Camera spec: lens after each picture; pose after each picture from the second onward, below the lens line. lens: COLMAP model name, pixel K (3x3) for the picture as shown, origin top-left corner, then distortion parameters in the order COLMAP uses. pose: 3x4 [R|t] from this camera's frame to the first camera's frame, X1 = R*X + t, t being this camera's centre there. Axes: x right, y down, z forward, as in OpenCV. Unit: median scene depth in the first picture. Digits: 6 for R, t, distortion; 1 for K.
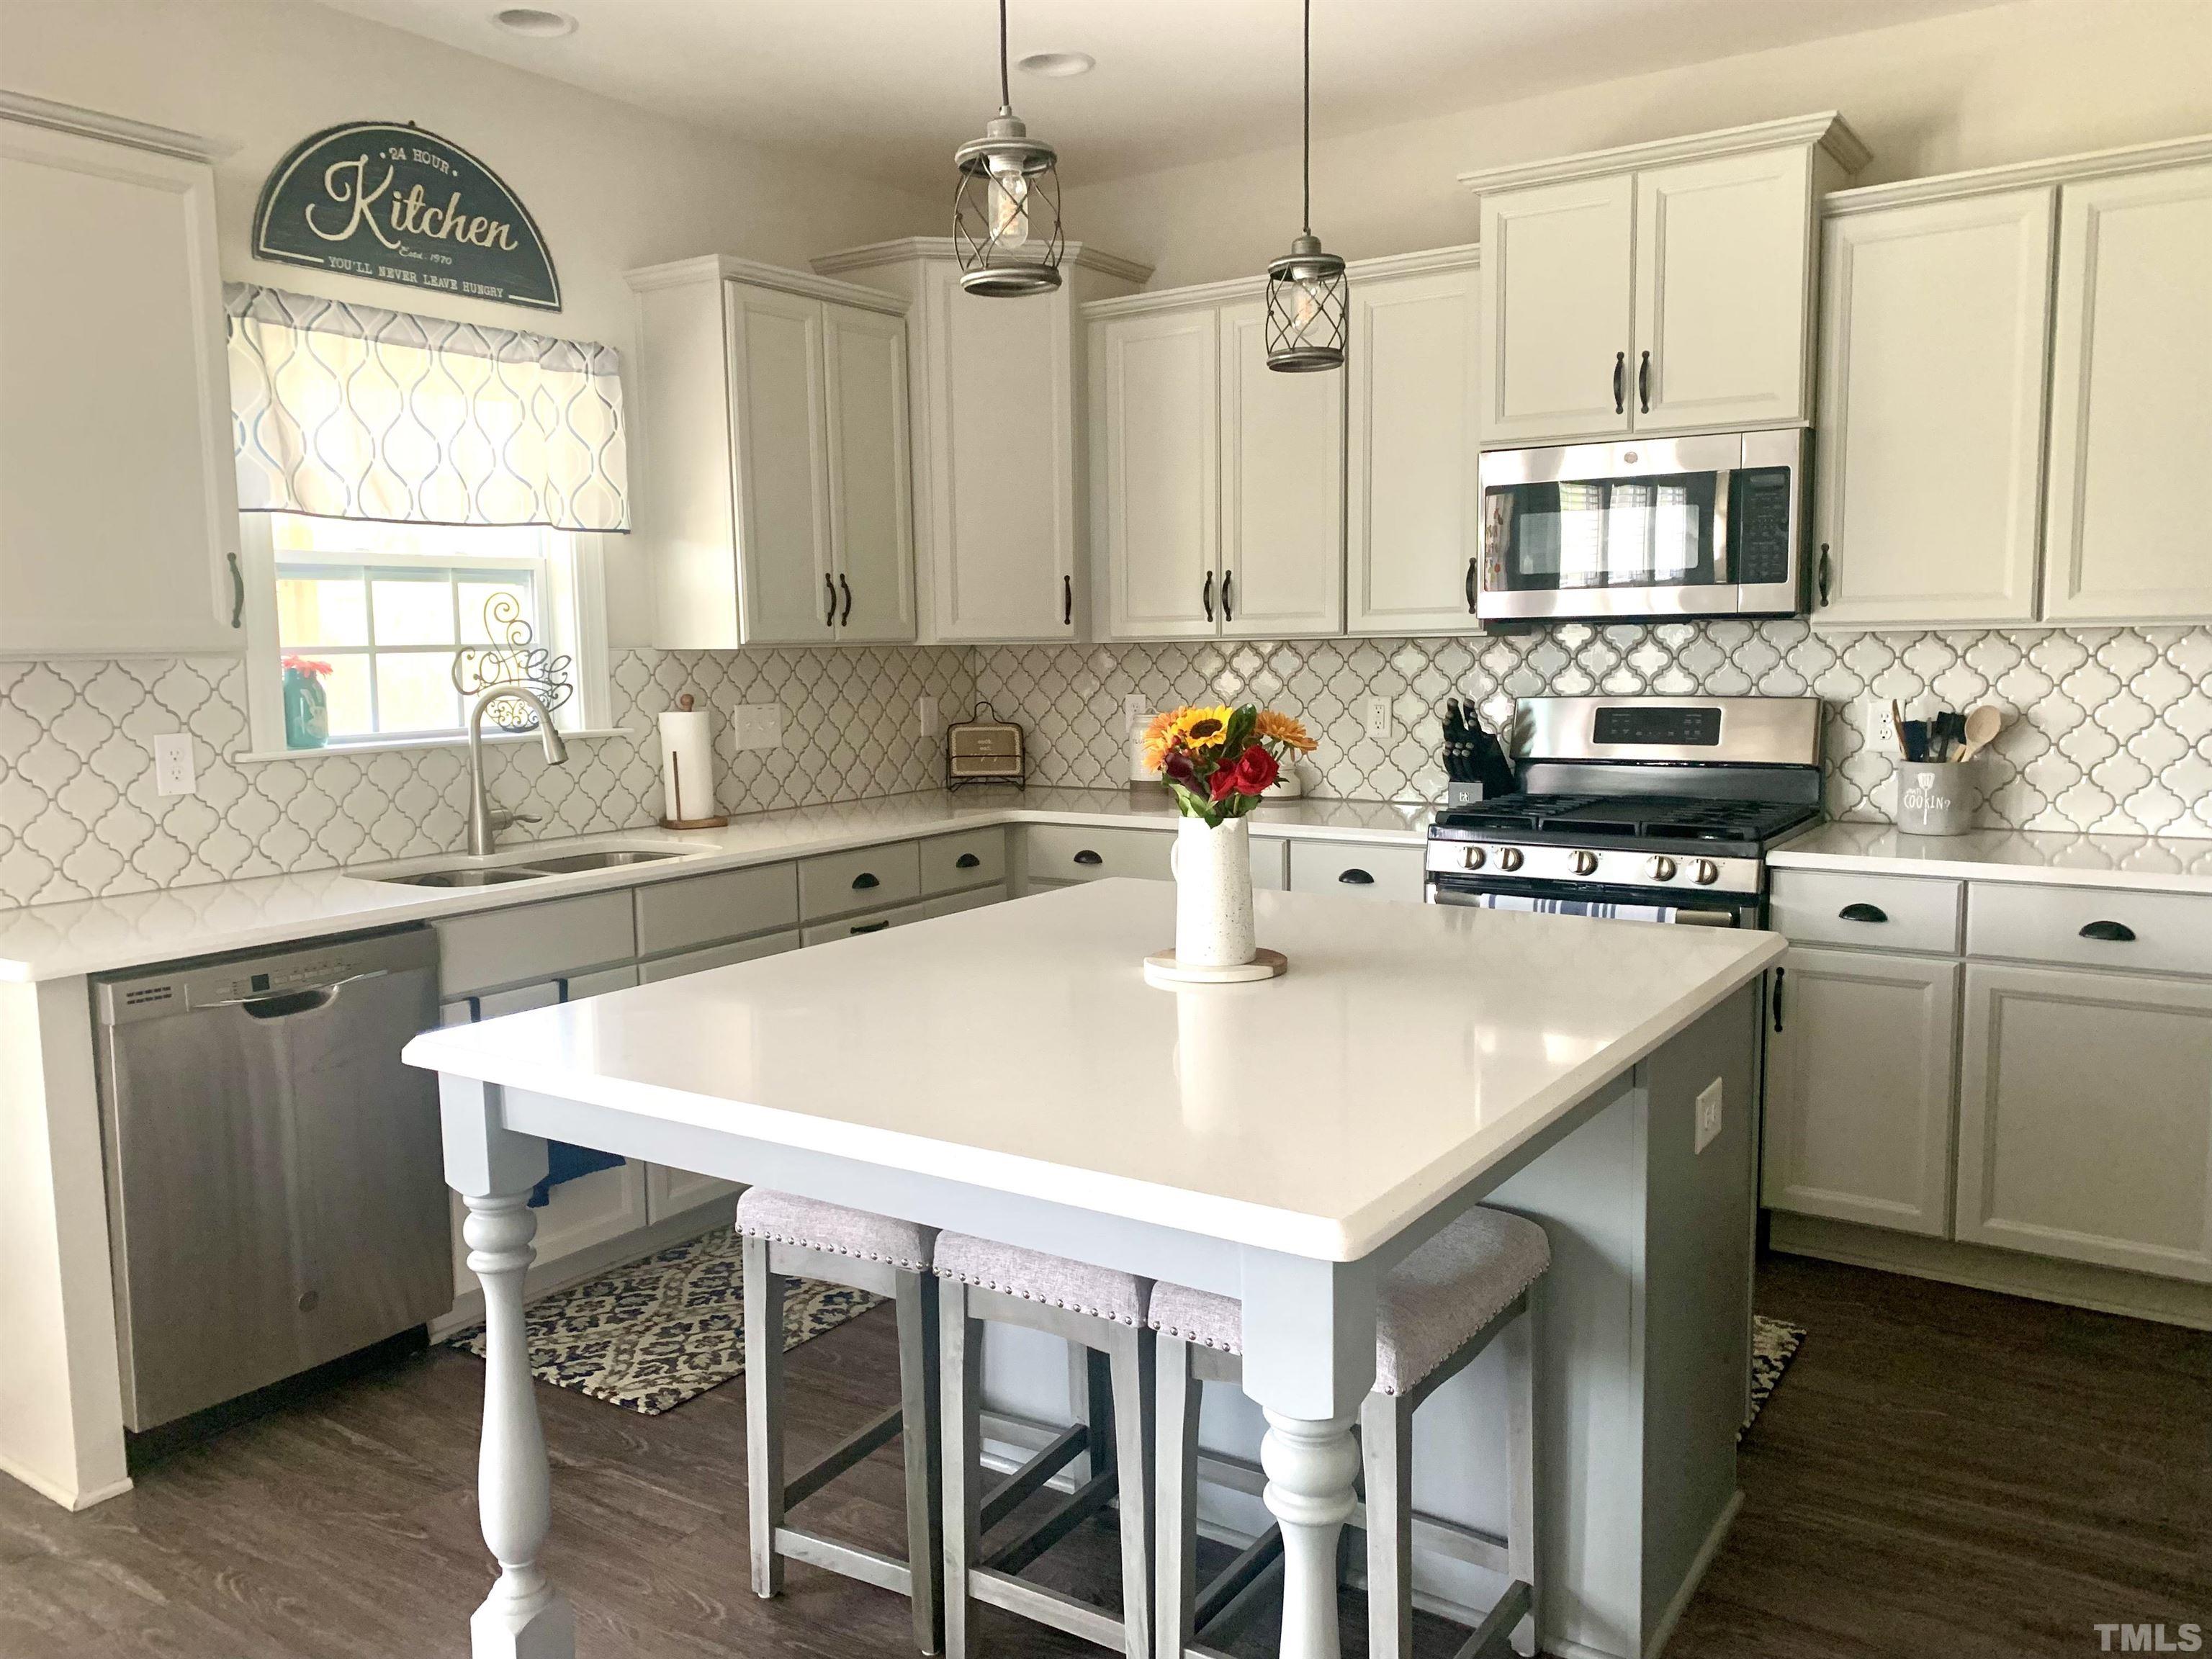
lens RADIAL K [[1668.0, 0, 1106.0], [0, 1668.0, 829.5], [0, 0, 1]] dist [-0.003087, -0.001170]
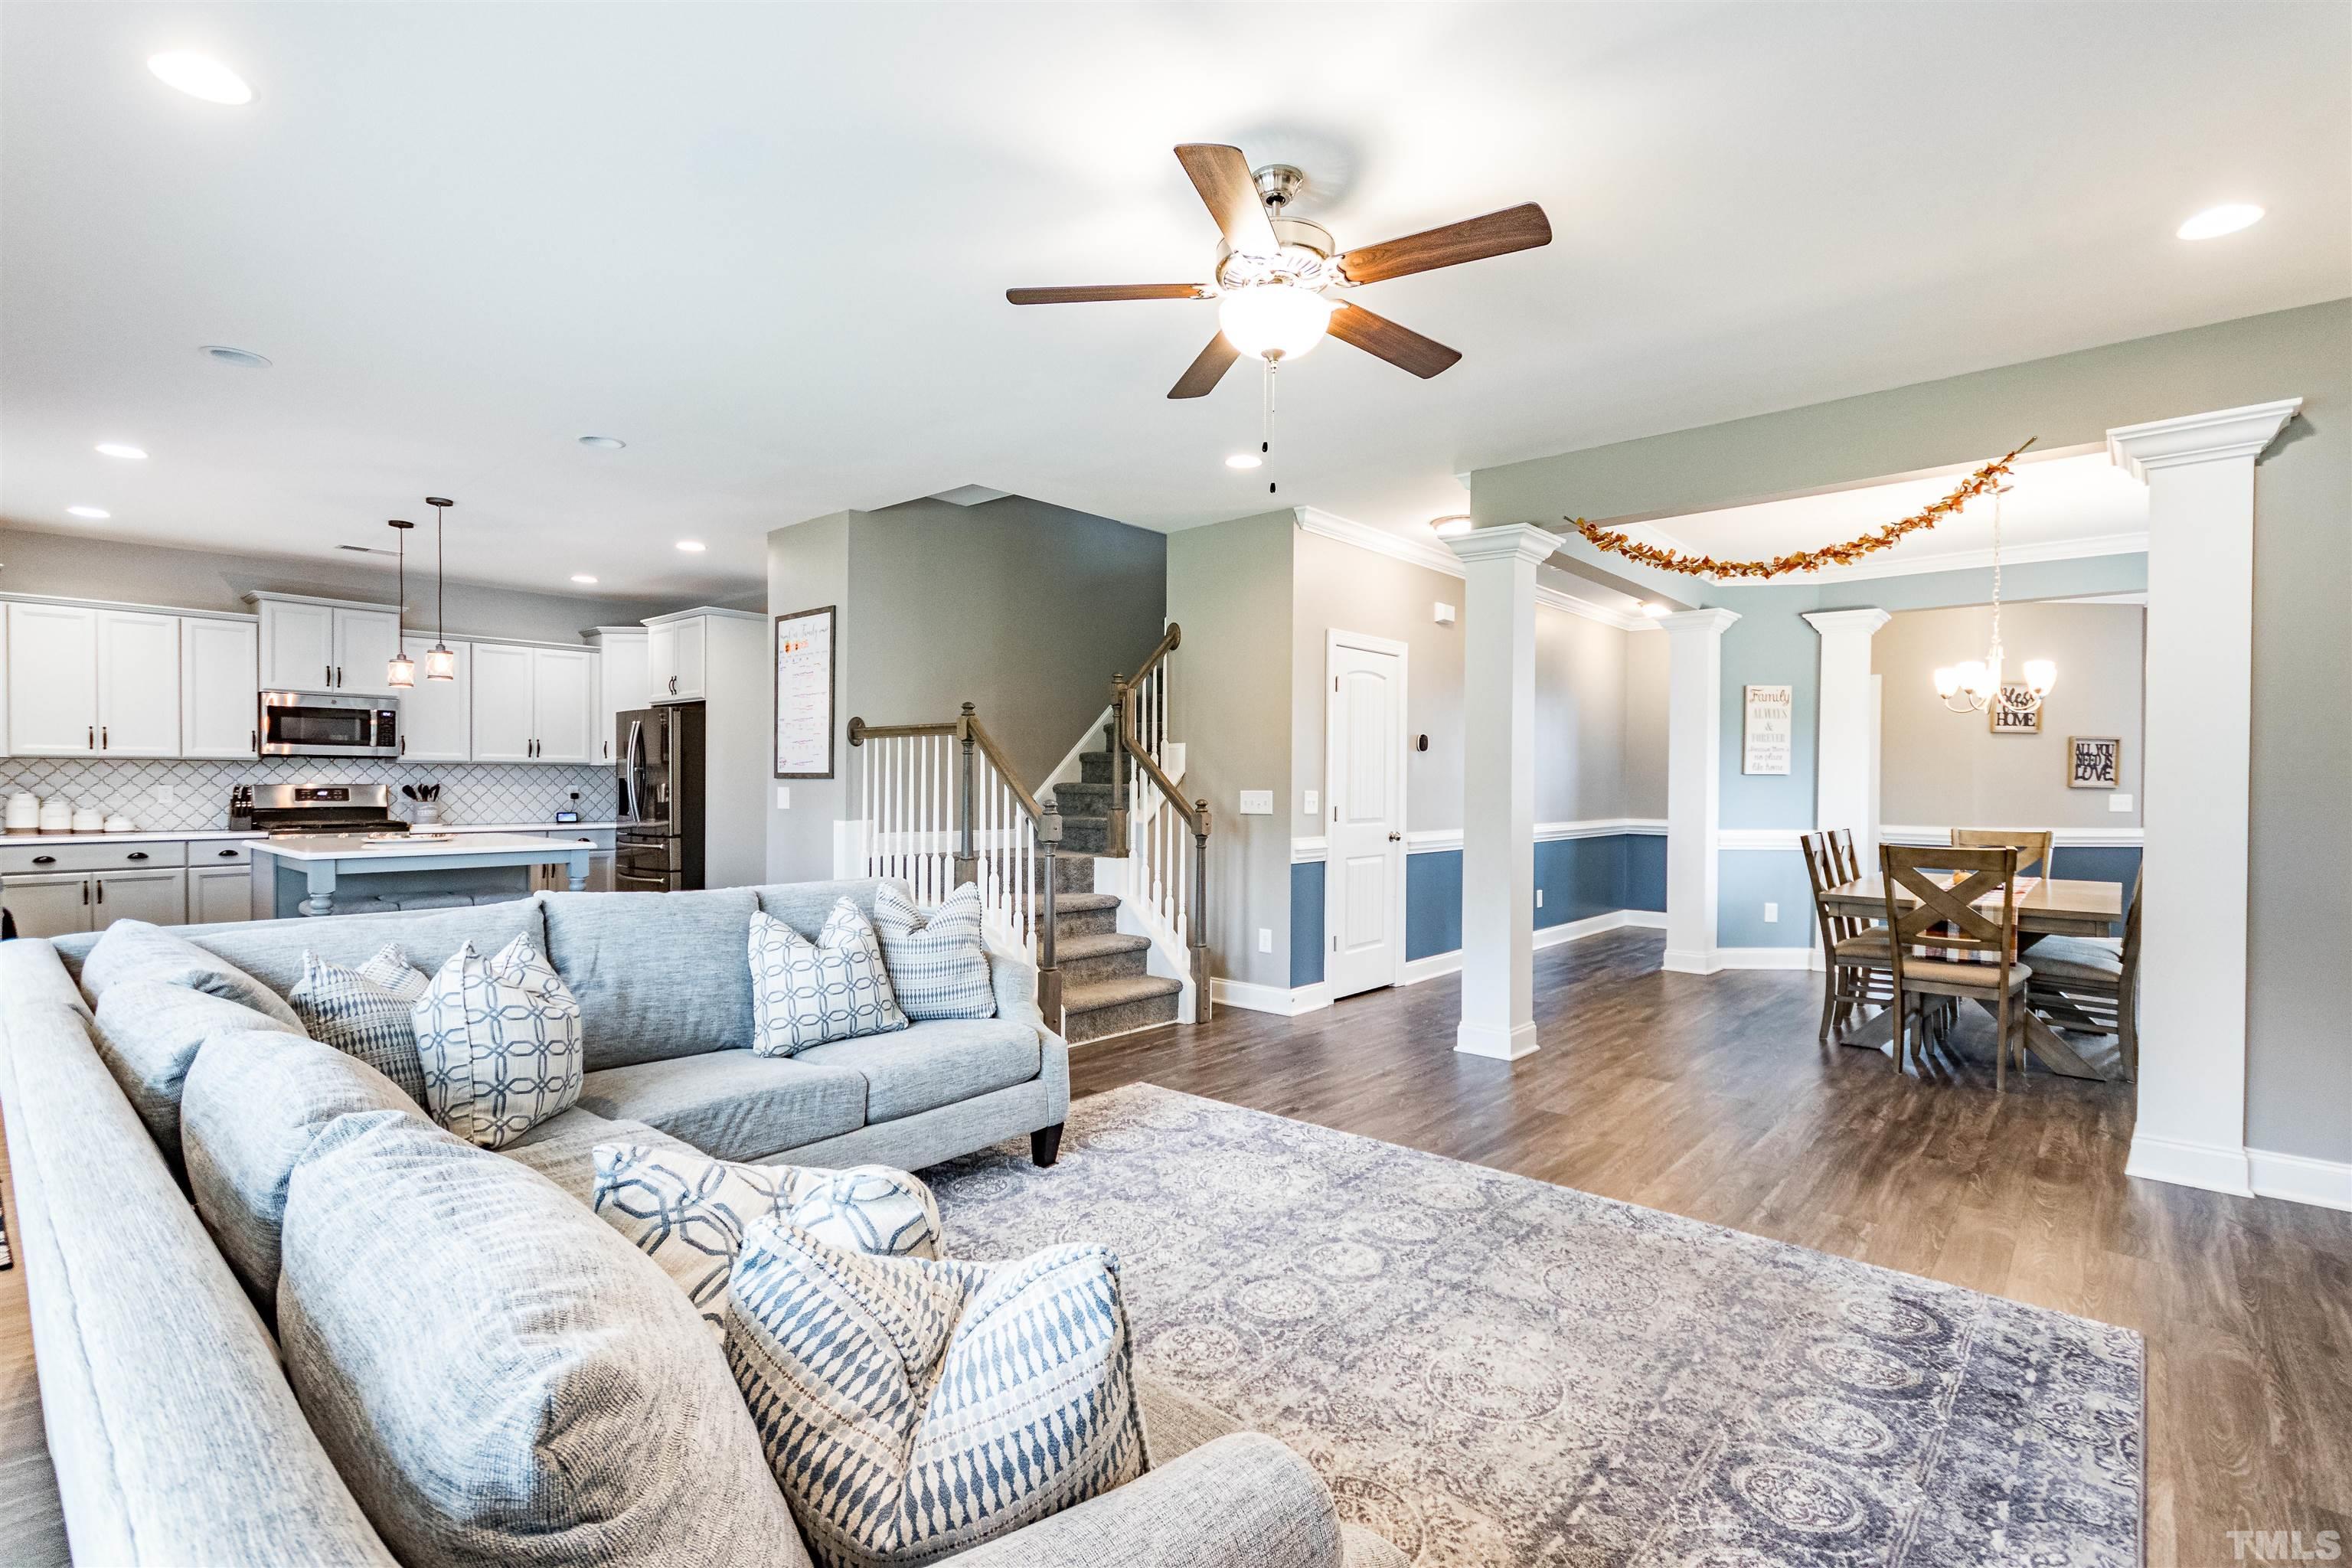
lens RADIAL K [[1081.9, 0, 1175.0], [0, 1081.9, 789.5], [0, 0, 1]] dist [0.003190, 0.000580]
pose [[0.134032, 0.006492, 0.990956, -1.221120], [0.094807, 0.995308, -0.019344, 0.092058], [-0.986431, 0.096543, 0.132787, -0.602940]]
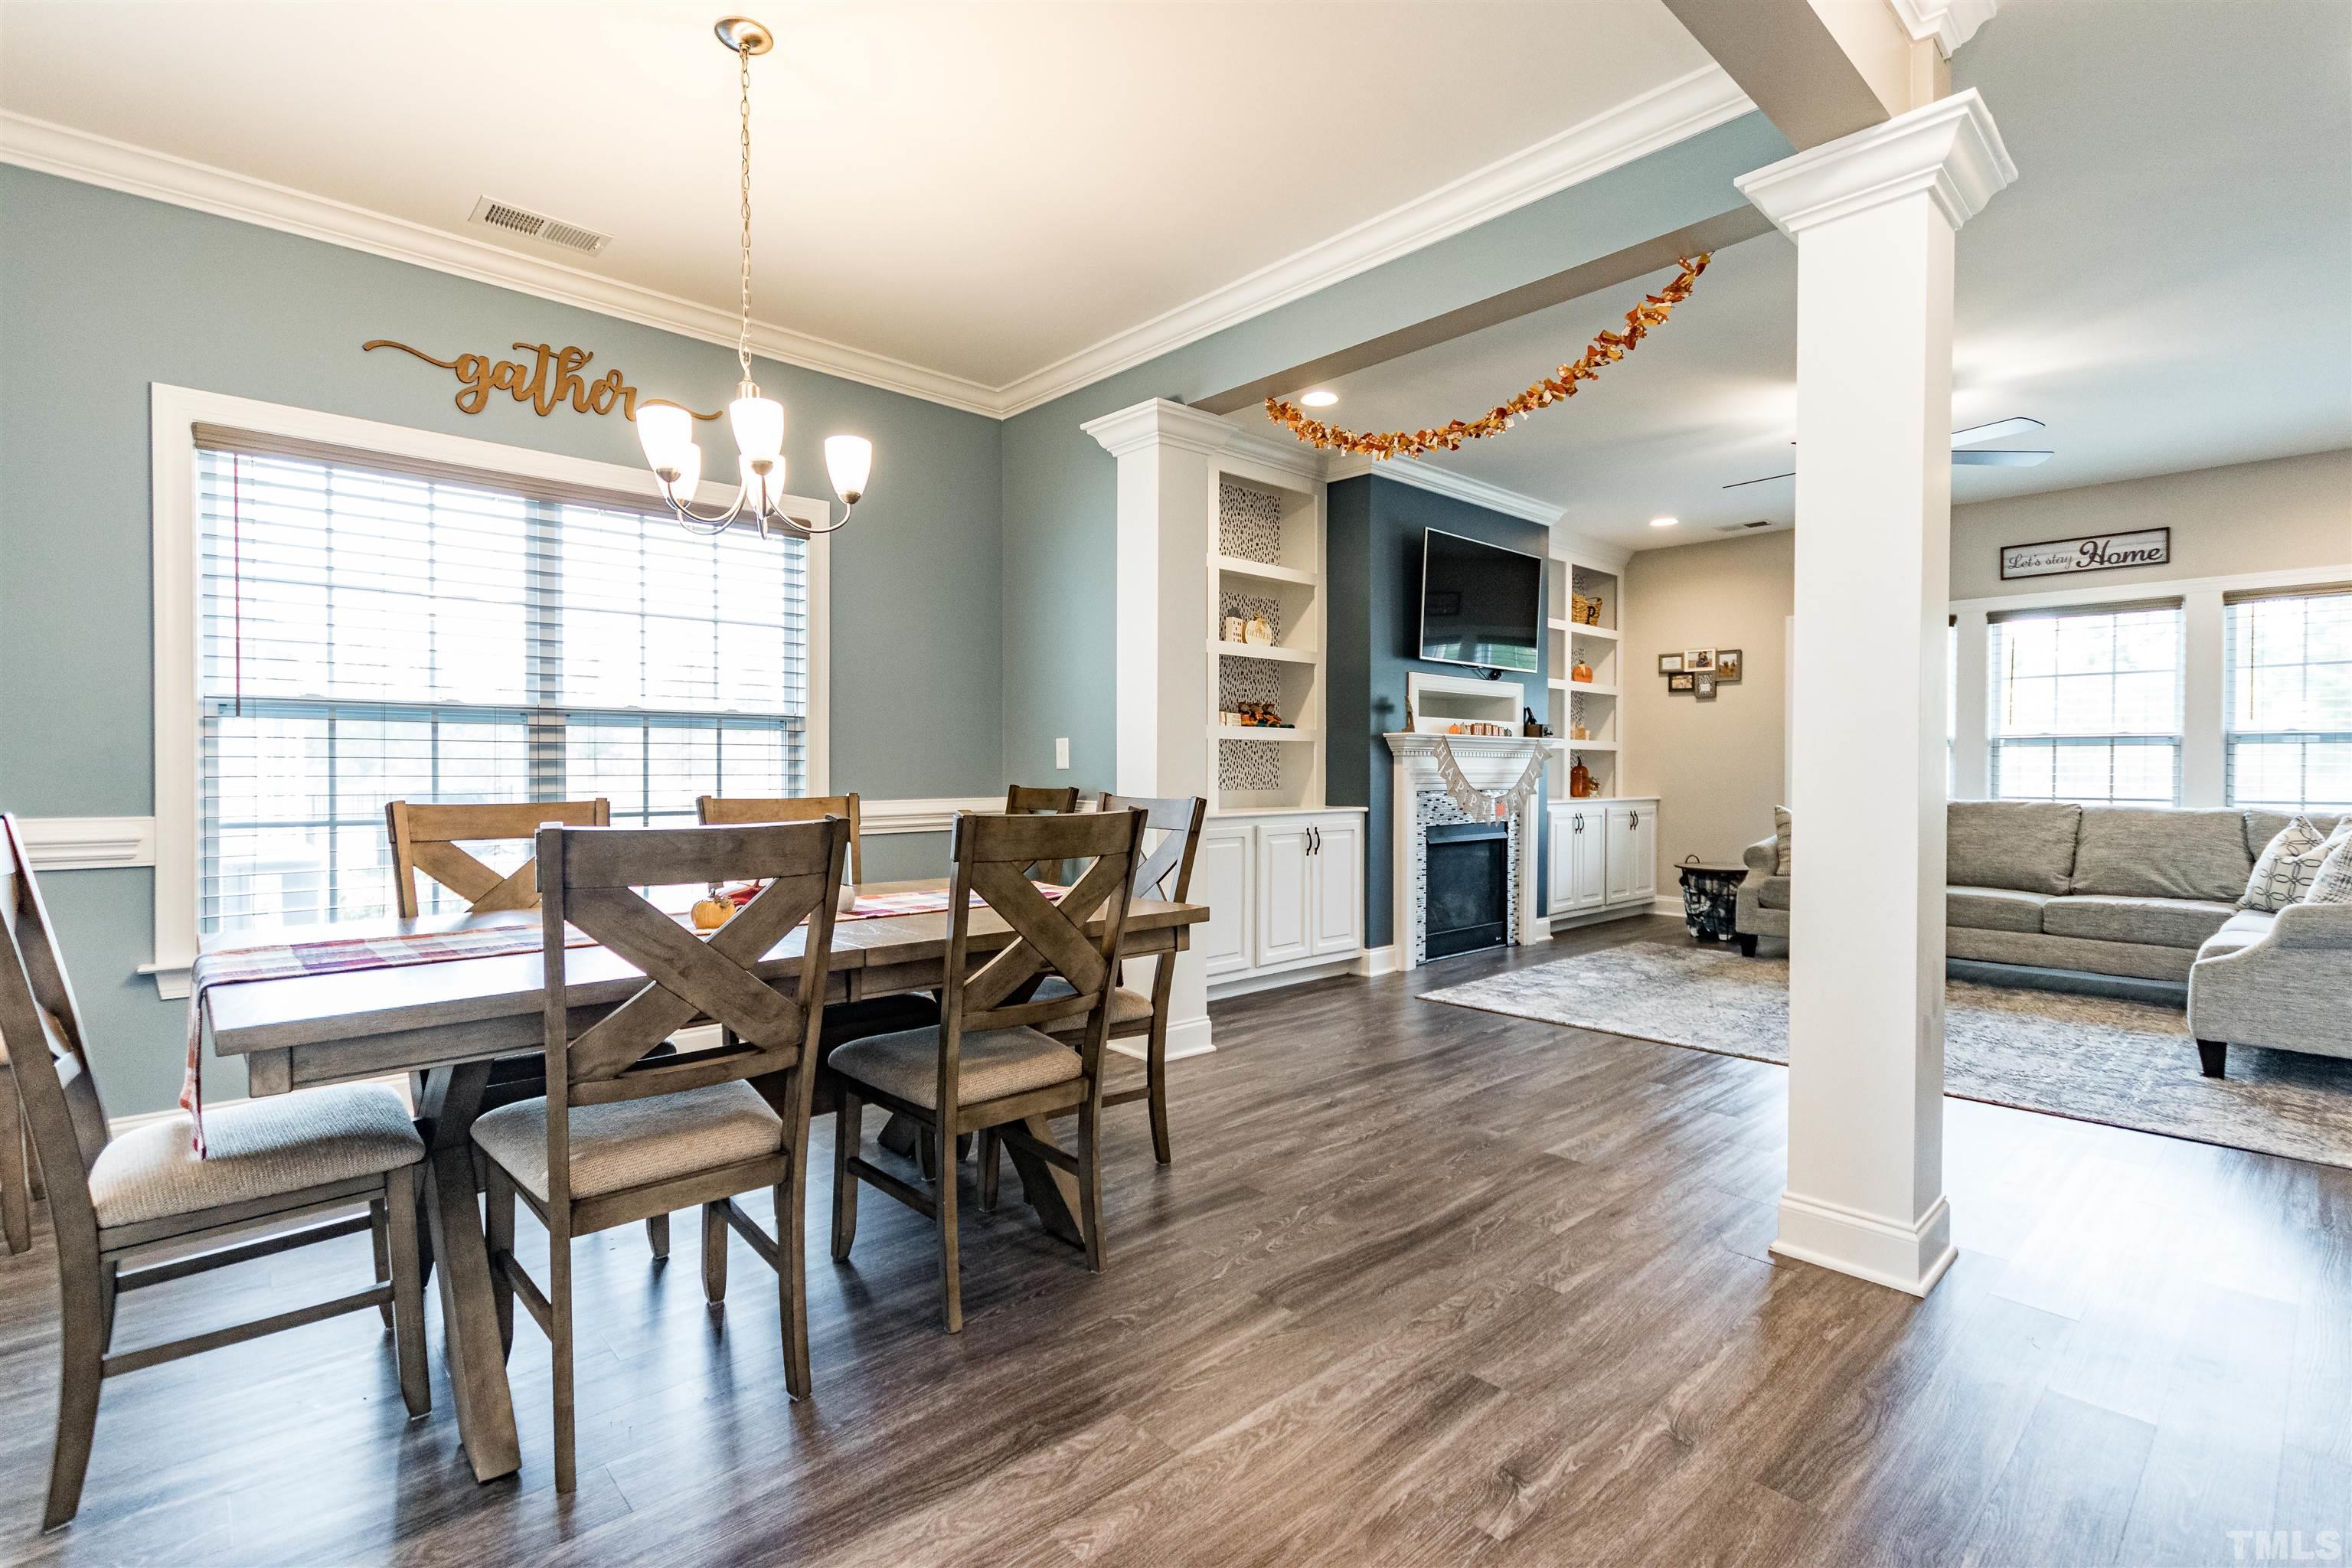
lens RADIAL K [[1088.6, 0, 1173.8], [0, 1088.6, 775.5], [0, 0, 1]] dist [-0.000295, 0.000246]
pose [[-0.236045, 0.024122, -0.971443, 0.637767], [-0.100273, 0.993751, 0.049040, 0.145506], [0.966555, 0.108985, -0.232151, -1.010271]]
